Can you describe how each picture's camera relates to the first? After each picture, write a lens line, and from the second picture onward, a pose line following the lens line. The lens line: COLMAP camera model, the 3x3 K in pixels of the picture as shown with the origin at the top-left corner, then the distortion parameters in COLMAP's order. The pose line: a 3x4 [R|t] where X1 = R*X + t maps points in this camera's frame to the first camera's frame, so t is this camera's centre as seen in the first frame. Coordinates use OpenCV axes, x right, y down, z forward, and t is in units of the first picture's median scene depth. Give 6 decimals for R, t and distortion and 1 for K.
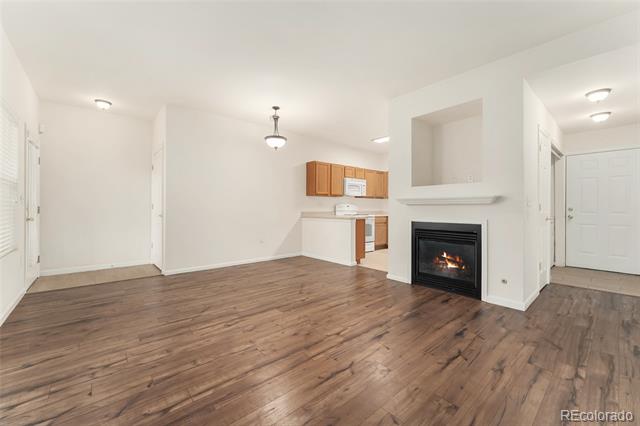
lens RADIAL K [[260.4, 0, 316.0], [0, 260.4, 209.7], [0, 0, 1]] dist [-0.001094, -0.000154]
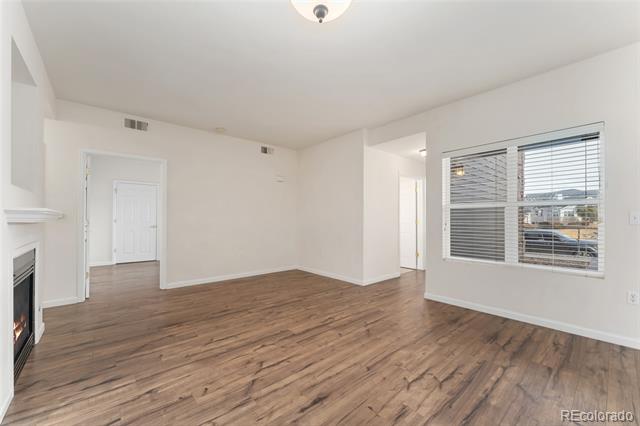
lens RADIAL K [[255.6, 0, 318.9], [0, 255.6, 210.7], [0, 0, 1]] dist [0.000388, 0.000277]
pose [[-0.999988, -0.004176, -0.002581, -0.213553], [-0.004112, 0.999699, -0.024167, -0.040309], [0.002681, -0.024156, -0.999705, 1.769674]]
